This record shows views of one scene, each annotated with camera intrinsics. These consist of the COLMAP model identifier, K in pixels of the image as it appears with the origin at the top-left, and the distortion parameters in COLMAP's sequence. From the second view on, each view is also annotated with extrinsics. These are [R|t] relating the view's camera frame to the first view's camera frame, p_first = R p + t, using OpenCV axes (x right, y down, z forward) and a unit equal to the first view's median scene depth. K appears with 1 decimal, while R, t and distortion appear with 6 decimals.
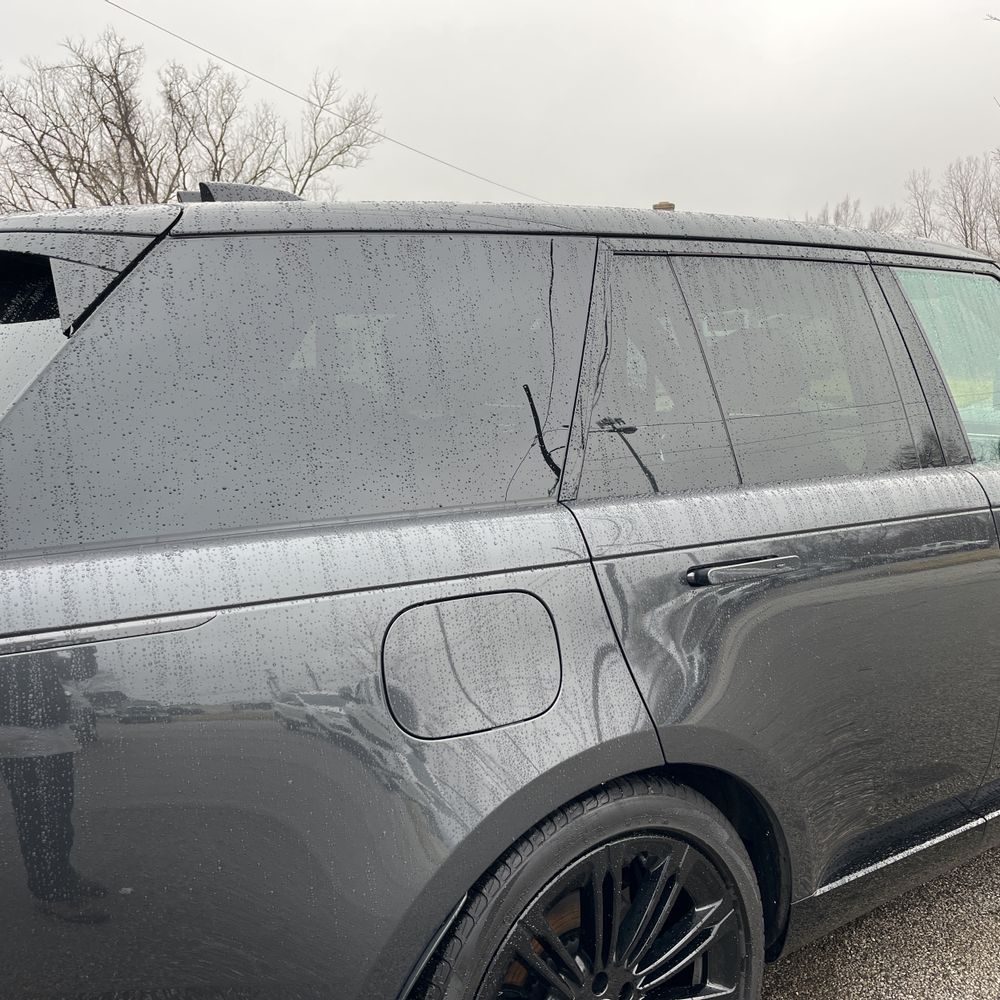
lens RADIAL K [[1026.2, 0, 500.0], [0, 1026.2, 500.0], [0, 0, 1]] dist [0.034998, -0.022078]
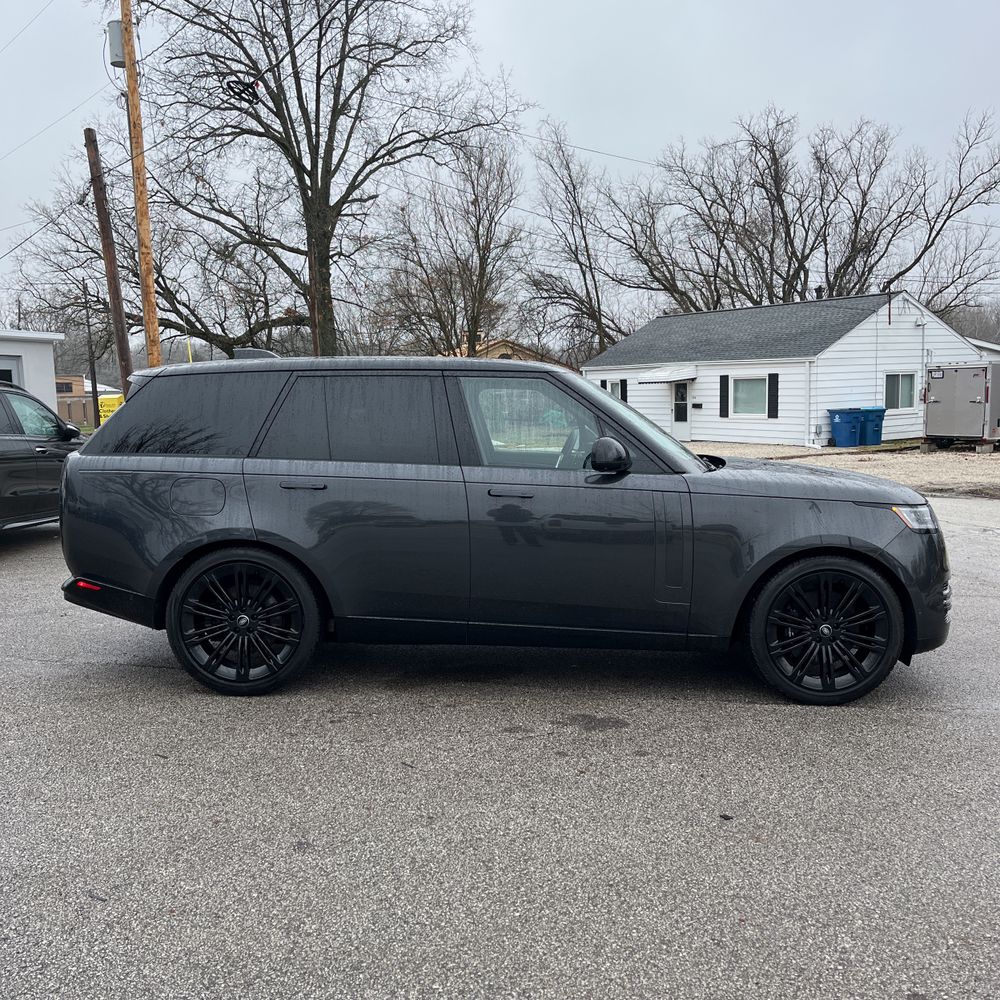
lens RADIAL K [[1026.2, 0, 500.0], [0, 1026.2, 500.0], [0, 0, 1]] dist [0.034998, -0.022078]
pose [[0.788153, 0.085736, -0.609479, 0.108002], [-0.105712, 0.994392, 0.003179, 0.001663], [0.606334, 0.061924, 0.792796, -0.042654]]
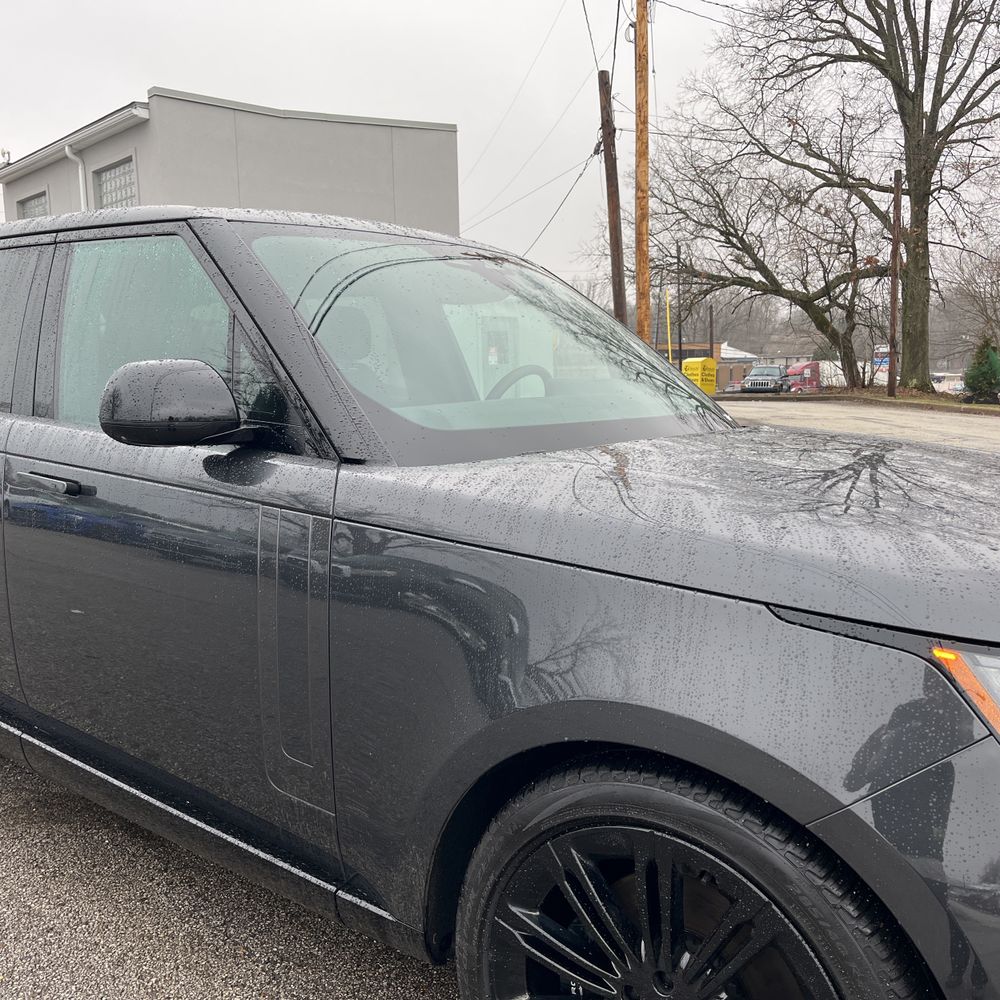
lens RADIAL K [[1026.2, 0, 500.0], [0, 1026.2, 500.0], [0, 0, 1]] dist [0.034998, -0.022078]
pose [[0.276454, 0.150645, -0.949147, 0.106601], [-0.145586, 0.982804, 0.113582, 0.000444], [0.949936, 0.106782, 0.293632, -0.029541]]
